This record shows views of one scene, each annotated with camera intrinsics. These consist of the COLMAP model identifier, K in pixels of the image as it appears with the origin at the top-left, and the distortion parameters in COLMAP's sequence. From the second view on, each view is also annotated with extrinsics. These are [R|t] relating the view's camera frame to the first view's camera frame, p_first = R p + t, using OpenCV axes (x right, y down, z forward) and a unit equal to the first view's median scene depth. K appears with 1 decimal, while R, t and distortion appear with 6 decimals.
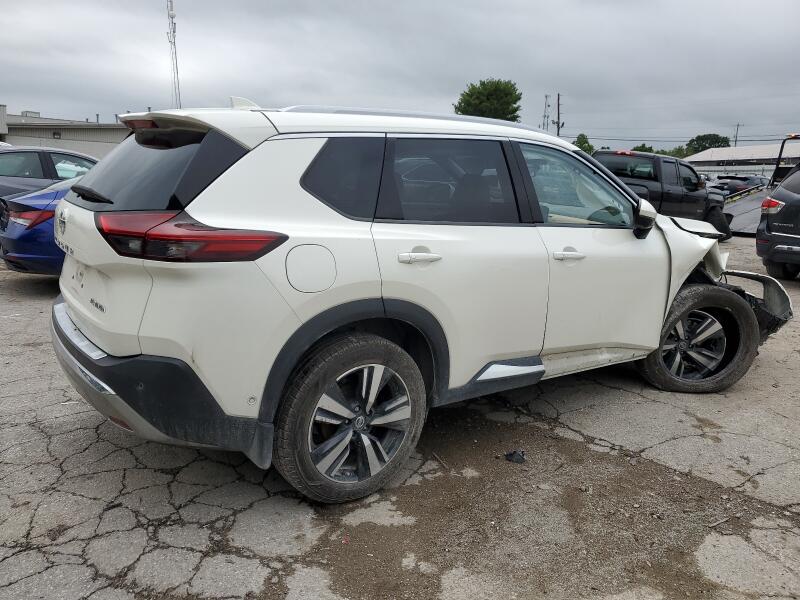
lens RADIAL K [[624.9, 0, 395.0], [0, 624.9, 303.2], [0, 0, 1]] dist [0.014631, 0.007942]
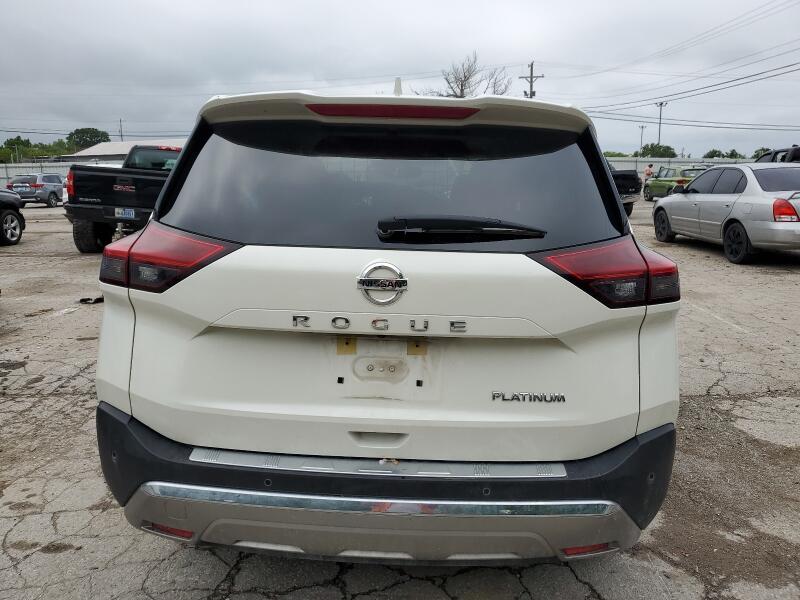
lens RADIAL K [[624.9, 0, 396.8], [0, 624.9, 303.0], [0, 0, 1]] dist [0.014631, 0.007942]
pose [[0.618345, -0.190493, 0.762471, -0.152062], [0.183513, 0.978357, 0.095605, -0.026292], [-0.764181, 0.080806, 0.639920, 0.101508]]
